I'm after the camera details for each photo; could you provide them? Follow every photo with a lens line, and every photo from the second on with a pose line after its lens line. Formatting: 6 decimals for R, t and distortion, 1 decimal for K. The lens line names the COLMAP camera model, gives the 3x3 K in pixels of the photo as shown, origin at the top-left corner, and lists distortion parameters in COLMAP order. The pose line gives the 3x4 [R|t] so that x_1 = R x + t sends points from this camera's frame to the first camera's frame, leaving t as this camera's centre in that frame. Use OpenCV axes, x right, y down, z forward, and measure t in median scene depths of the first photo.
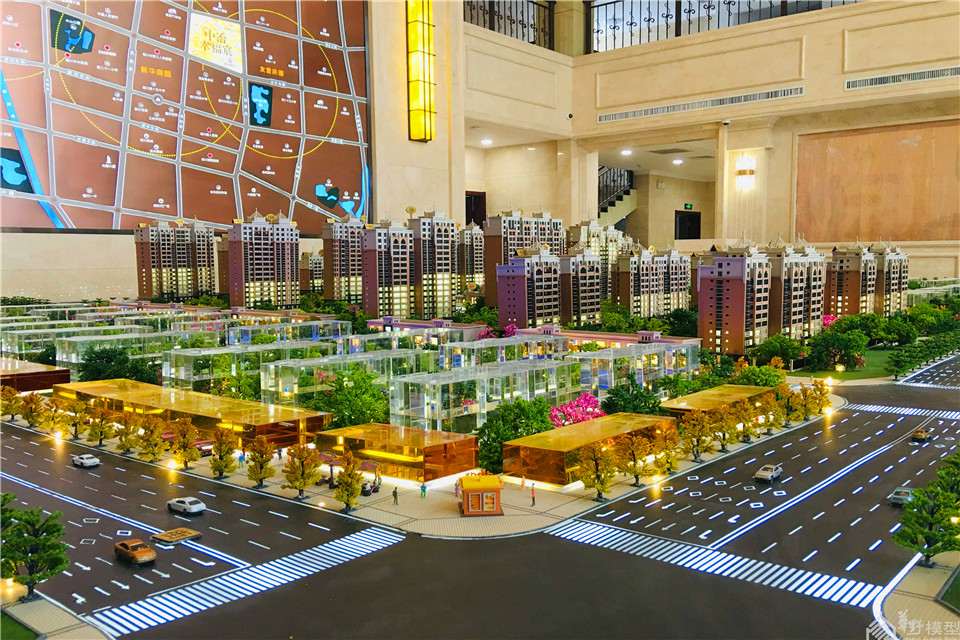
lens RADIAL K [[805.7, 0, 483.1], [0, 805.7, 319.0], [0, 0, 1]] dist [0.129433, -0.211703]
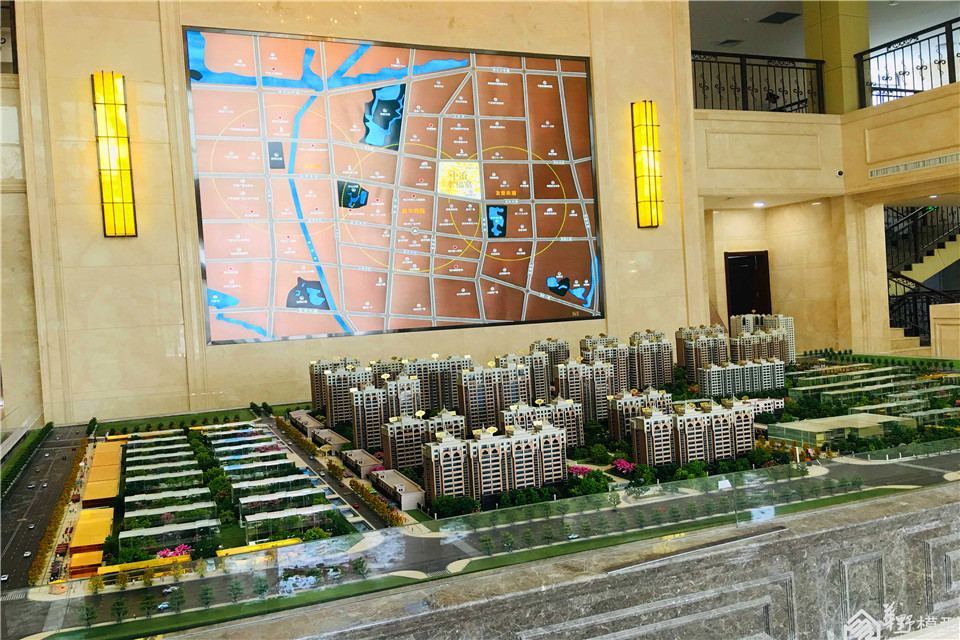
lens RADIAL K [[802.4, 0, 481.1], [0, 802.4, 309.1], [0, 0, 1]] dist [0.065472, -0.077357]
pose [[0.886036, -0.035157, -0.462282, 0.273886], [0.011348, 0.998466, -0.054185, -0.061748], [0.463478, 0.042764, 0.885076, -0.095710]]
